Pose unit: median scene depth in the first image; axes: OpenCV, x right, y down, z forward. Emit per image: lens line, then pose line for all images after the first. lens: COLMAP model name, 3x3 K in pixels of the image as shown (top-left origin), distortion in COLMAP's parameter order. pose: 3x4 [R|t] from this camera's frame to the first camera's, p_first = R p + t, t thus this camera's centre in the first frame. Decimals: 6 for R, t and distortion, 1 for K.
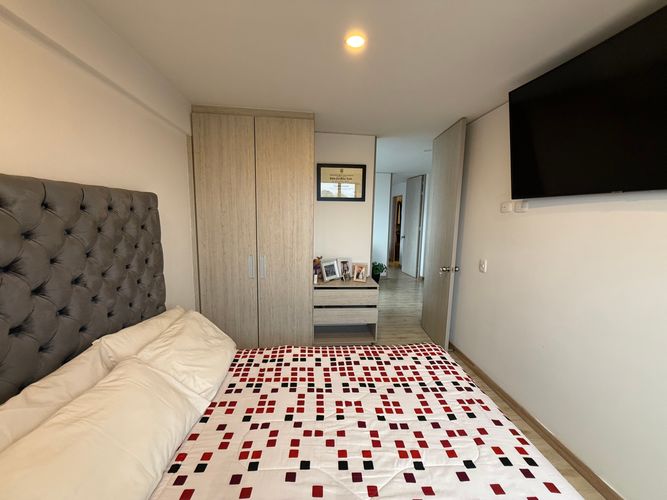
lens RADIAL K [[265.1, 0, 334.3], [0, 265.1, 251.7], [0, 0, 1]] dist [-0.000250, 0.000298]
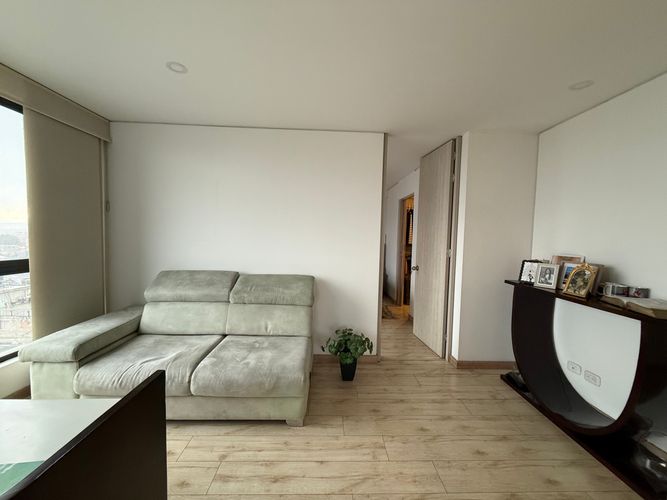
lens RADIAL K [[265.1, 0, 336.4], [0, 265.1, 245.1], [0, 0, 1]] dist [-0.000250, 0.000298]
pose [[0.998441, 0.010980, -0.054719, 0.126579], [-0.016263, 0.995147, -0.097051, -0.045260], [0.053387, 0.097789, 0.993774, 0.445610]]
